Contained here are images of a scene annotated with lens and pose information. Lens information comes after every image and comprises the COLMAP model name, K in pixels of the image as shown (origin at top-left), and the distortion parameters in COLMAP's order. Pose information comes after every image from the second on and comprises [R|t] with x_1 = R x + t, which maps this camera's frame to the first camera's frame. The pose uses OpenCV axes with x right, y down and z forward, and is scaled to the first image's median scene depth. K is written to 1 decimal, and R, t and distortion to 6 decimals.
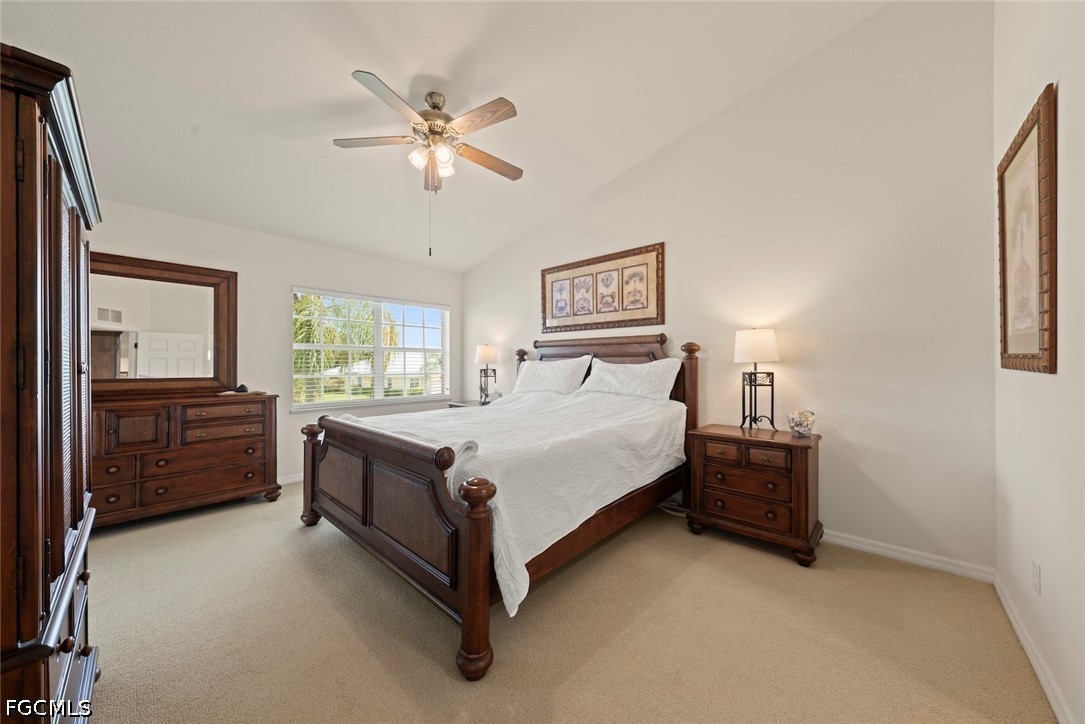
lens RADIAL K [[391.8, 0, 534.2], [0, 391.8, 362.9], [0, 0, 1]] dist [-0.001755, 0.001398]
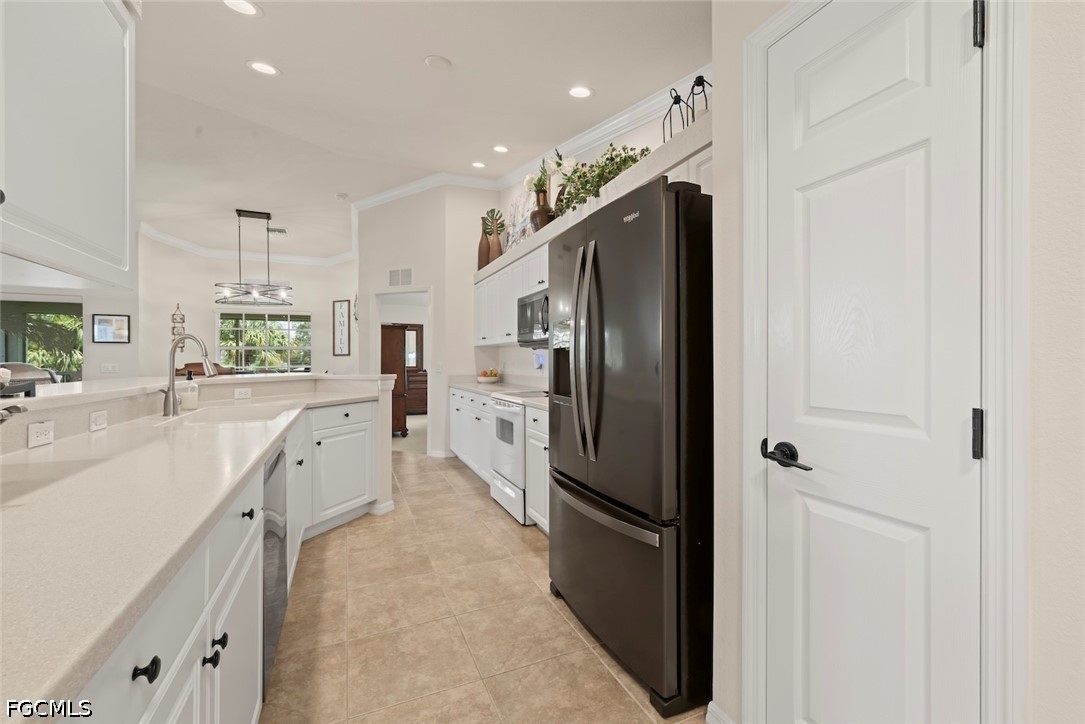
lens RADIAL K [[442.5, 0, 545.5], [0, 442.5, 362.9], [0, 0, 1]] dist [0.000657, 0.000556]
pose [[0.927478, 0.002684, -0.373867, 0.931223], [0.000158, 0.999971, 0.007570, -0.006917], [0.373876, -0.007080, 0.927451, -1.213551]]
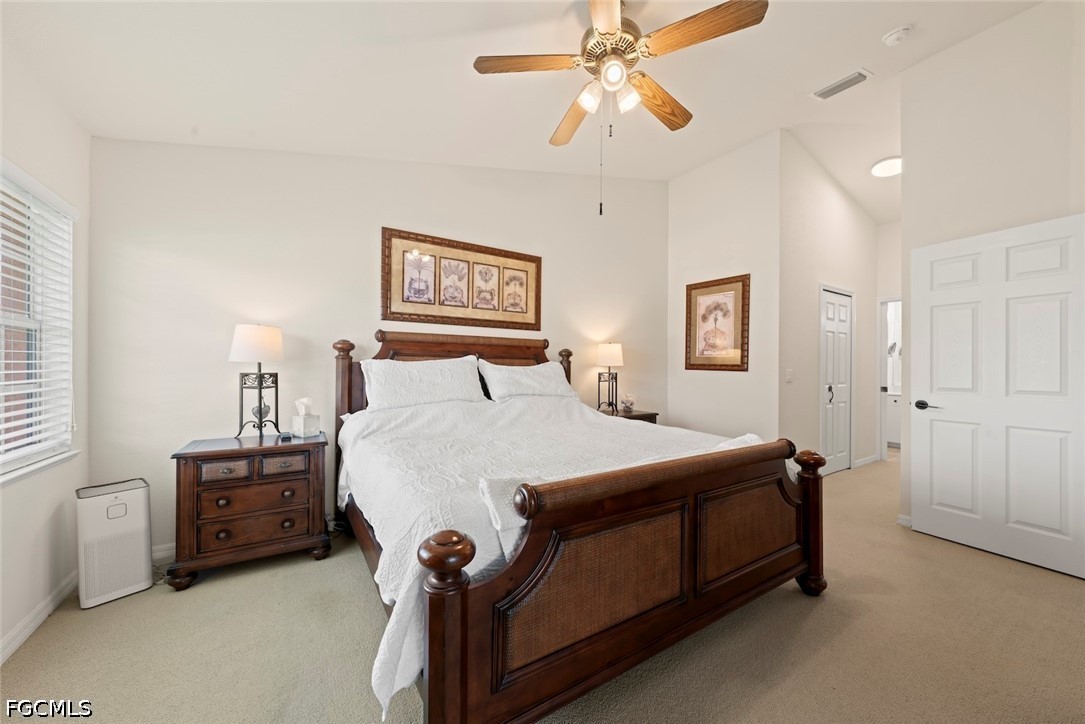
lens RADIAL K [[391.8, 0, 554.4], [0, 391.8, 367.7], [0, 0, 1]] dist [-0.001755, 0.001398]
pose [[0.210538, -0.001808, 0.977584, -0.671683], [-0.010232, 0.999939, 0.004053, 0.002900], [-0.977532, -0.010856, 0.210507, 0.635970]]
